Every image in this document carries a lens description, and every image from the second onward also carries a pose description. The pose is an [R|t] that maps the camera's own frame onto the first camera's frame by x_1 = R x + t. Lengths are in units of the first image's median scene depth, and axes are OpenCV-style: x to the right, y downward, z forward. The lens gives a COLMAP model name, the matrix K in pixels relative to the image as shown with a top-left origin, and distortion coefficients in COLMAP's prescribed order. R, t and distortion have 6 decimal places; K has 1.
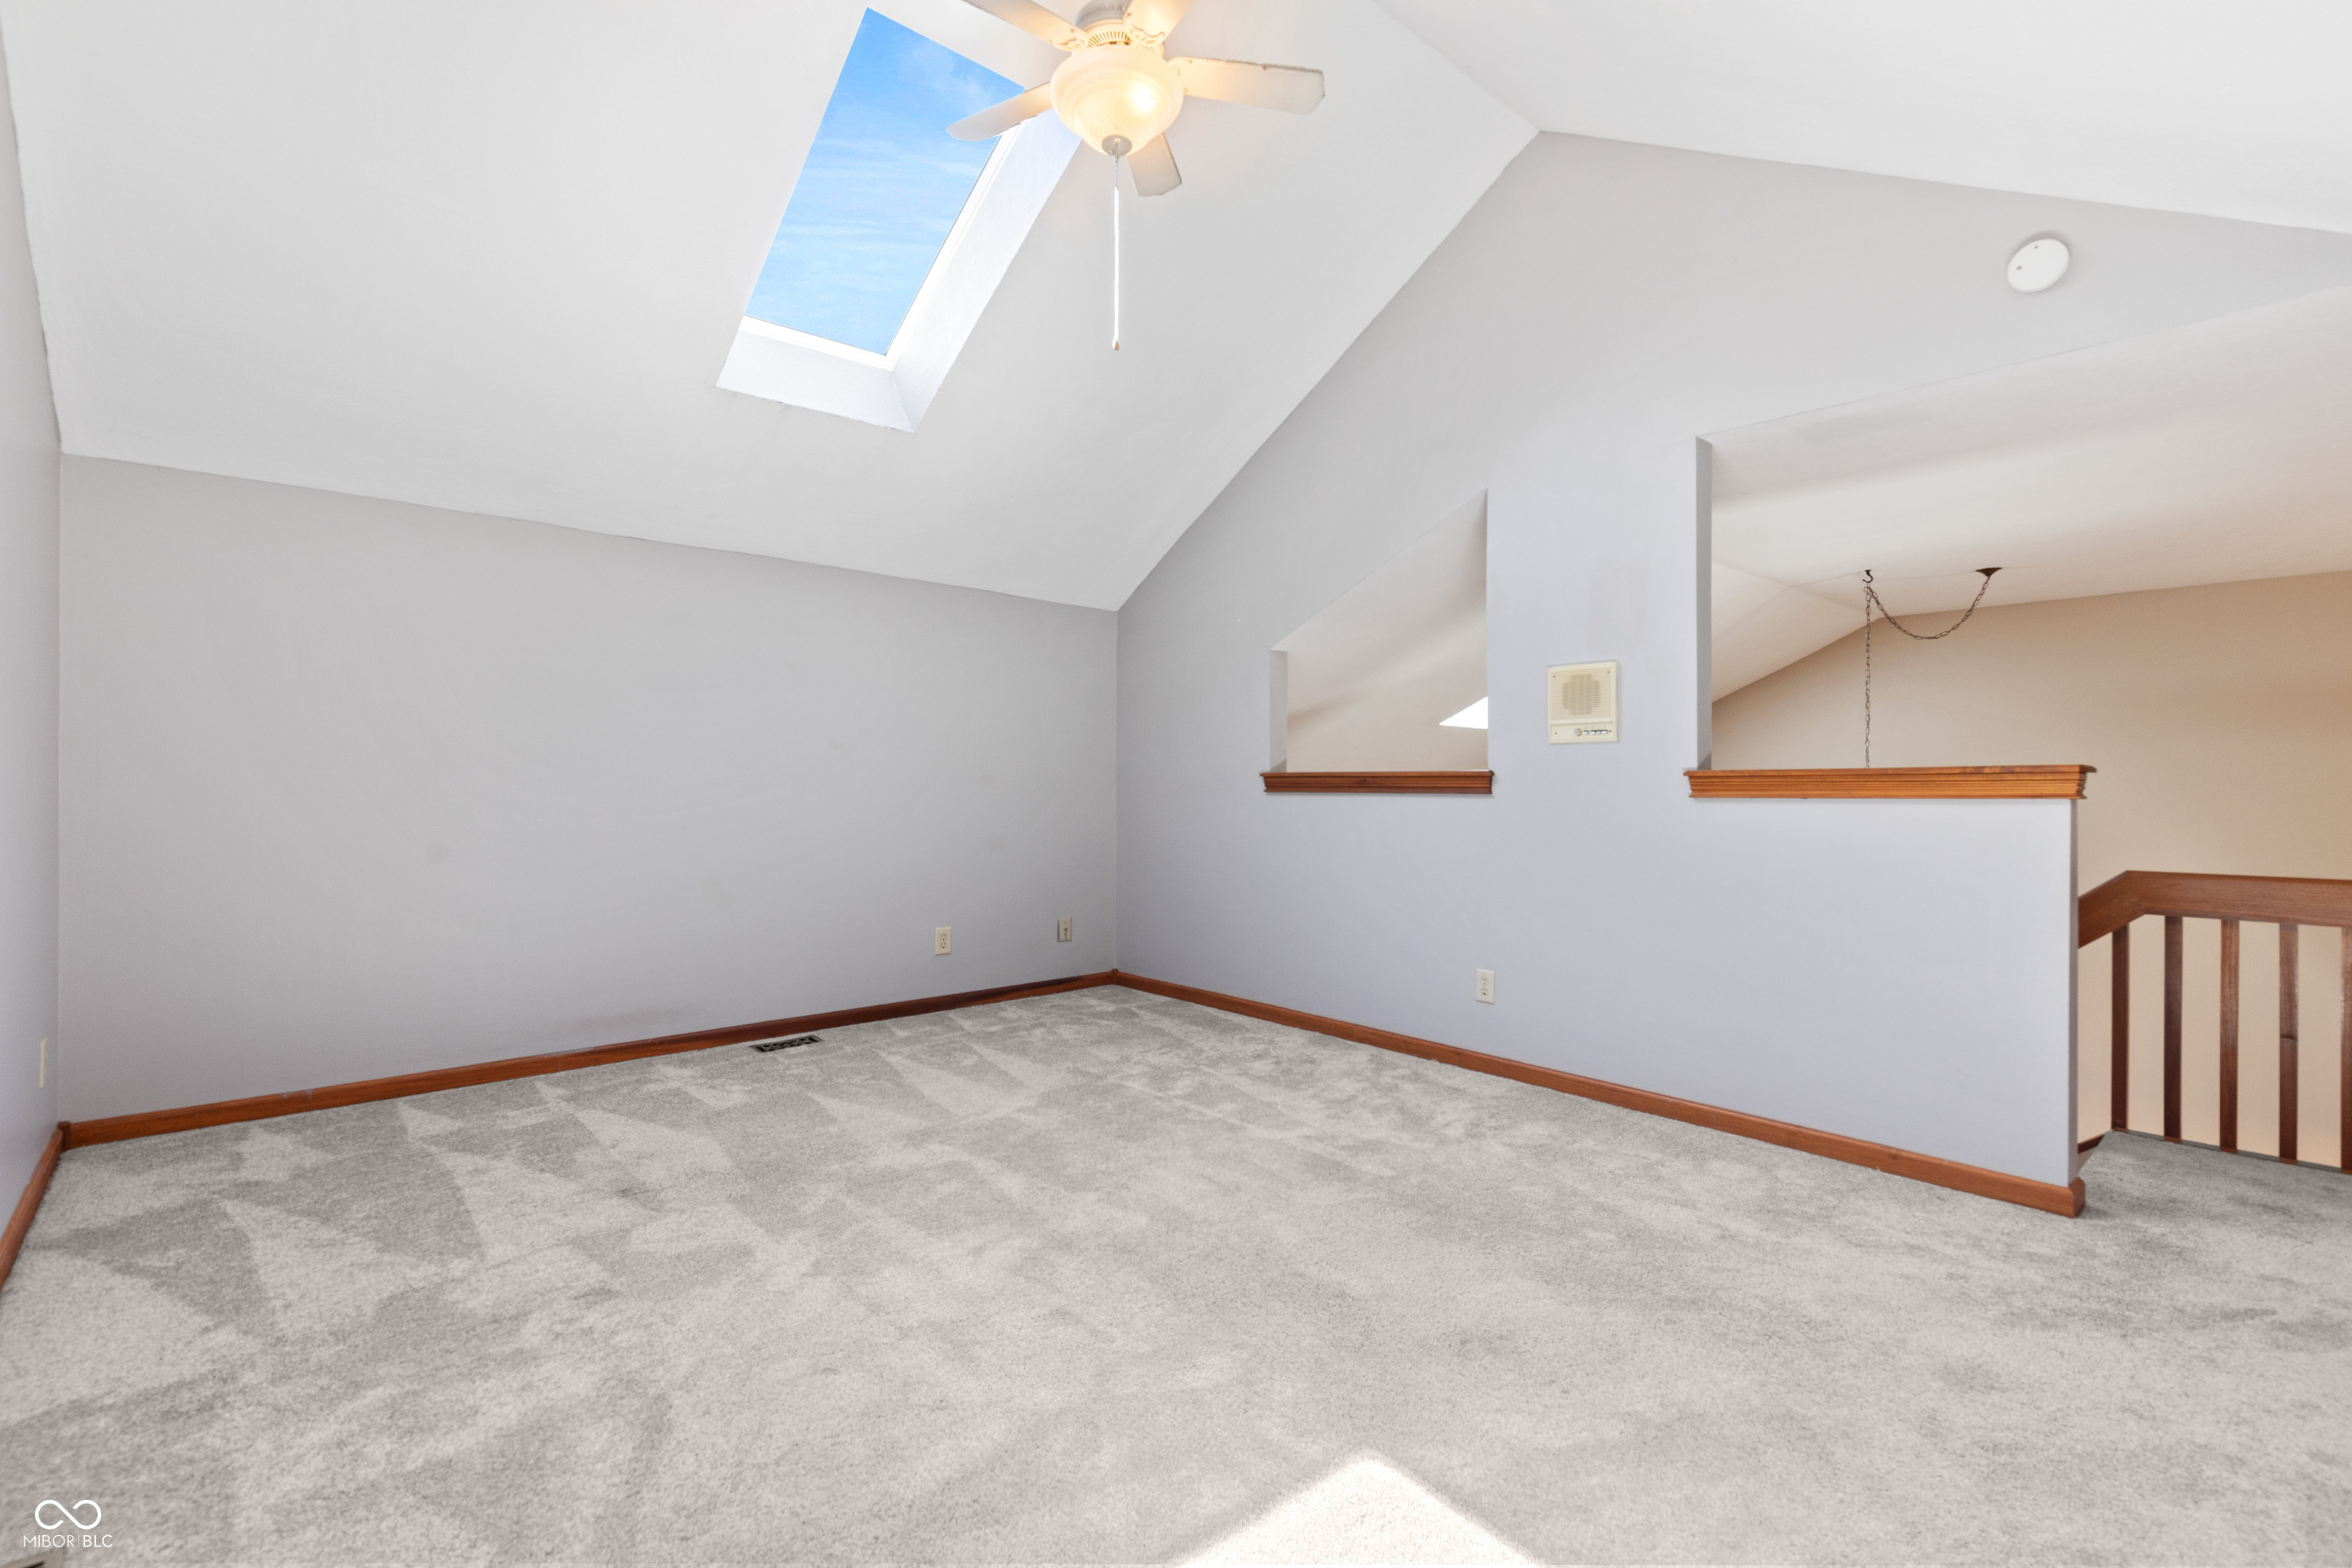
lens RADIAL K [[1061.5, 0, 1176.0], [0, 1061.5, 784.0], [0, 0, 1]] dist [0.000971, -0.000383]
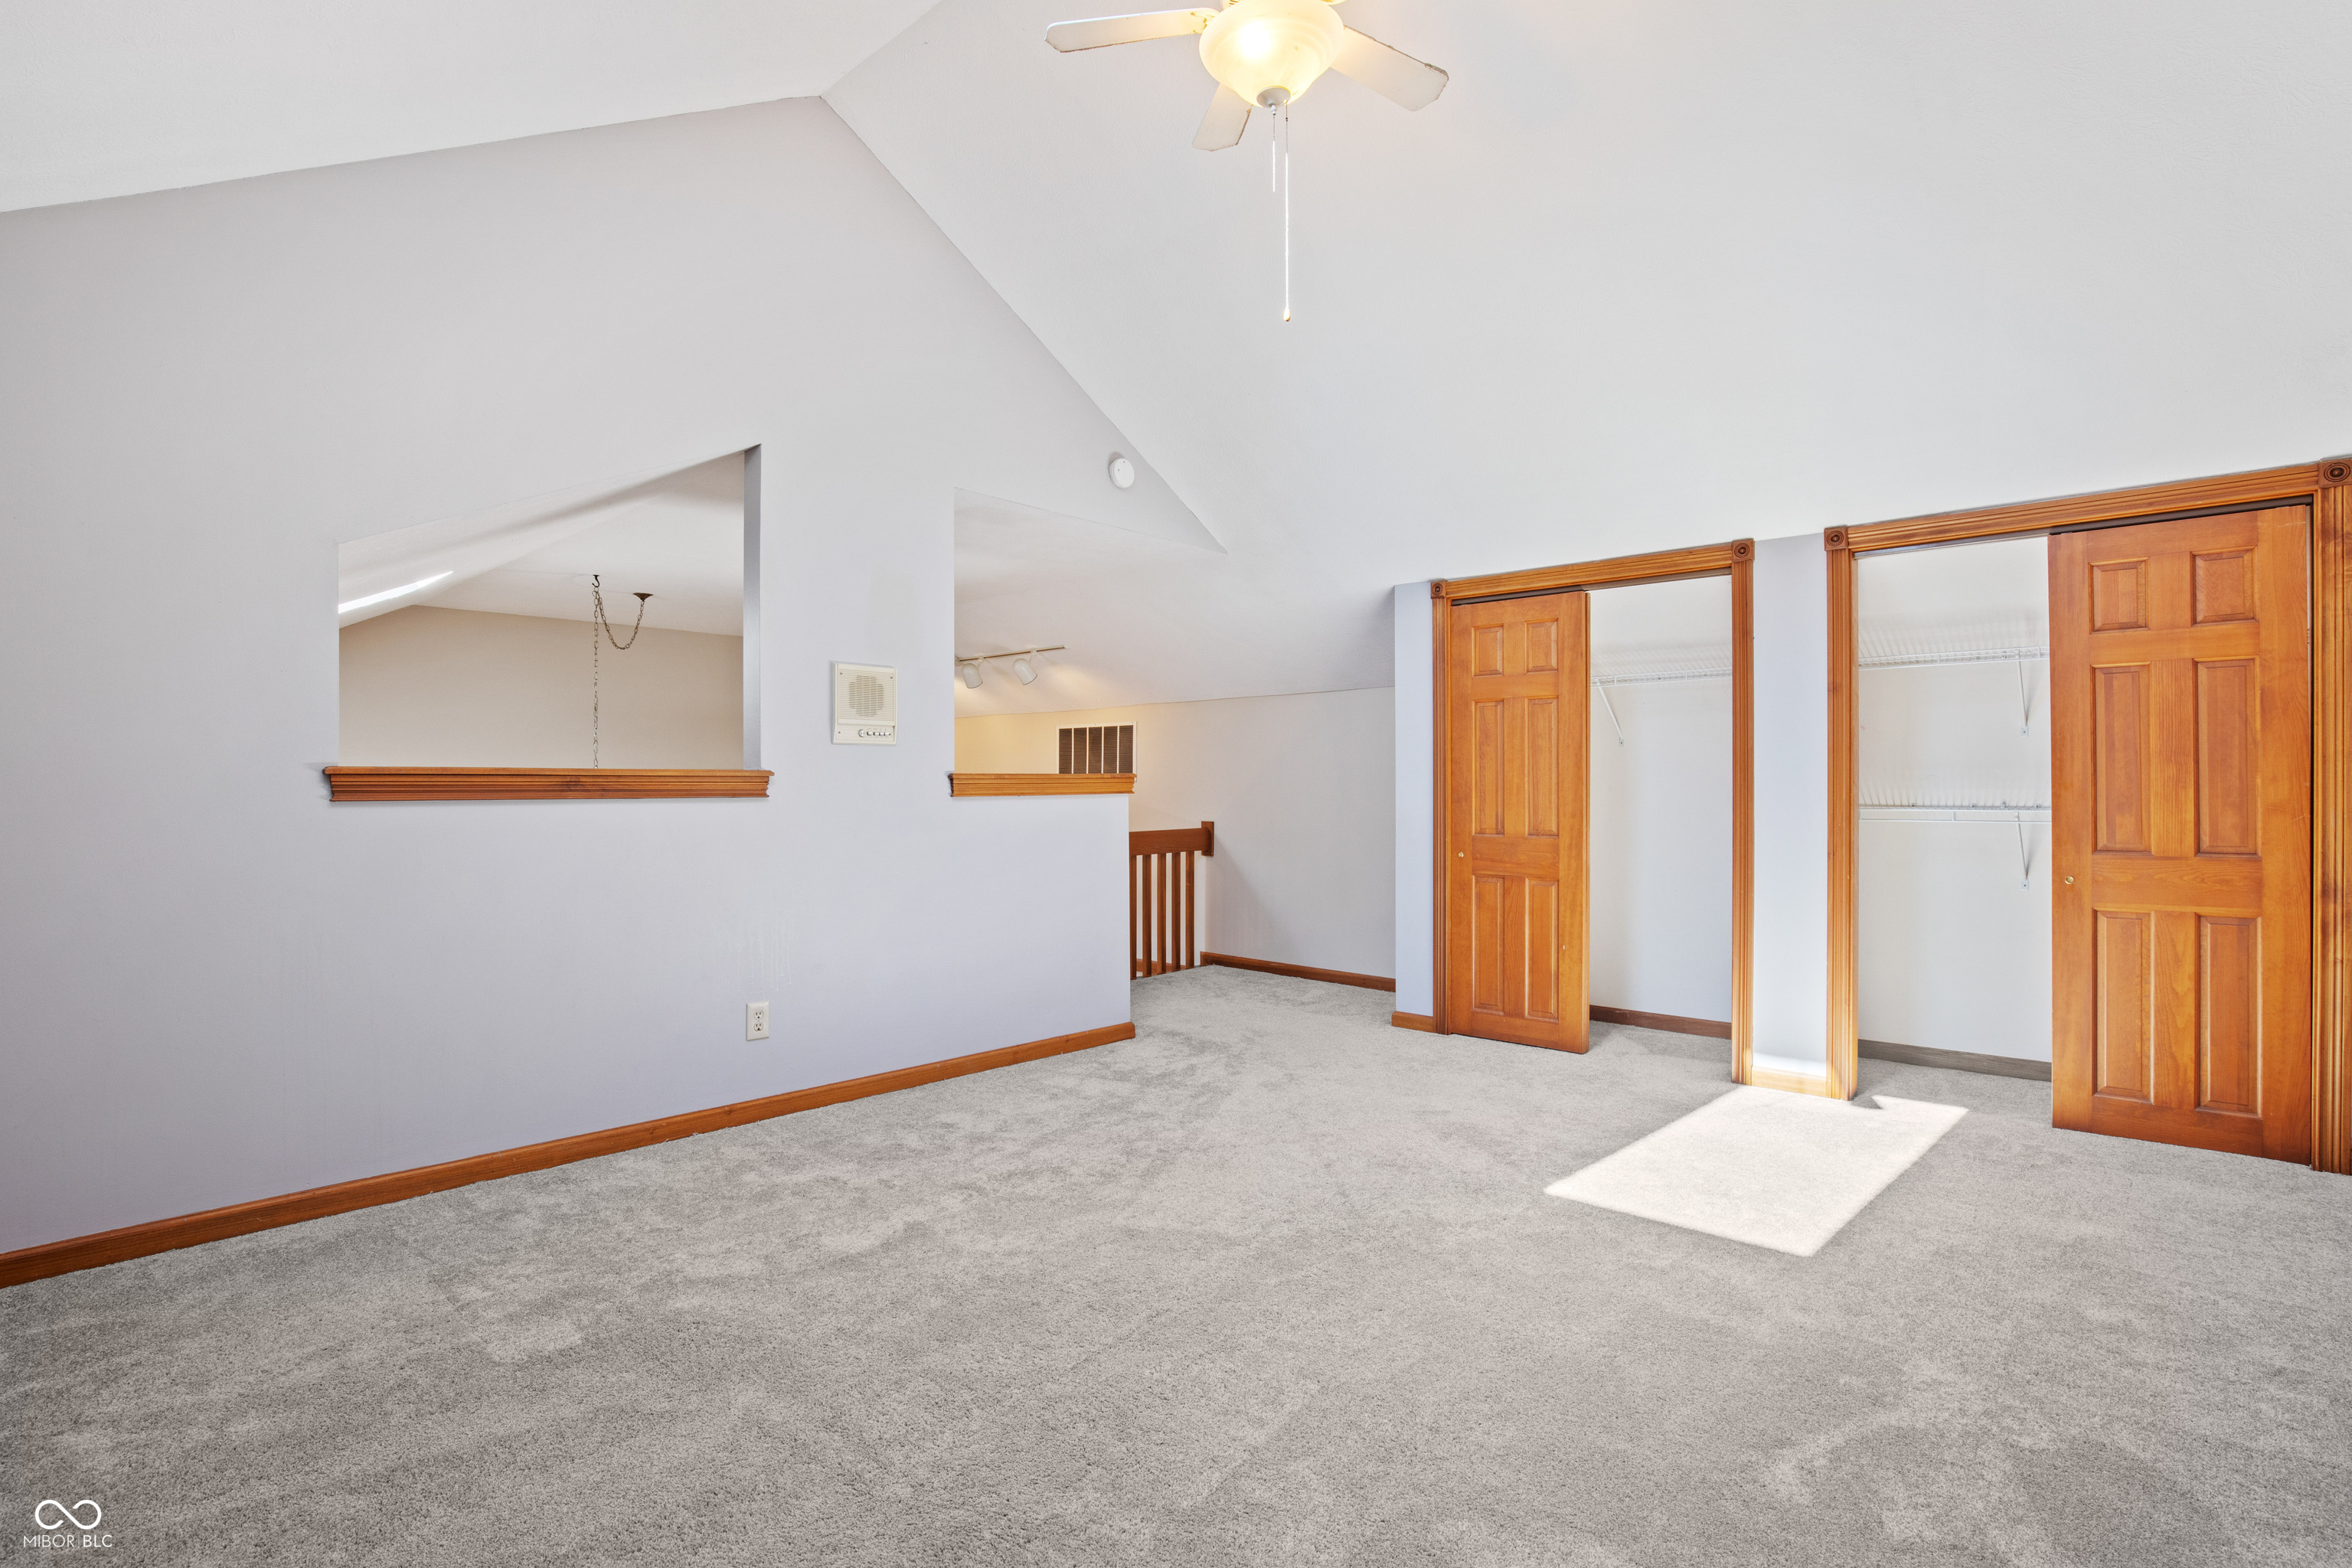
lens RADIAL K [[1099.2, 0, 1186.3], [0, 1099.2, 783.6], [0, 0, 1]] dist [-0.036207, 0.008445]
pose [[-0.104703, -0.002865, 0.994499, -0.667909], [-0.000390, 0.999996, 0.002840, -0.004880], [-0.994503, -0.000091, -0.104704, 0.799567]]
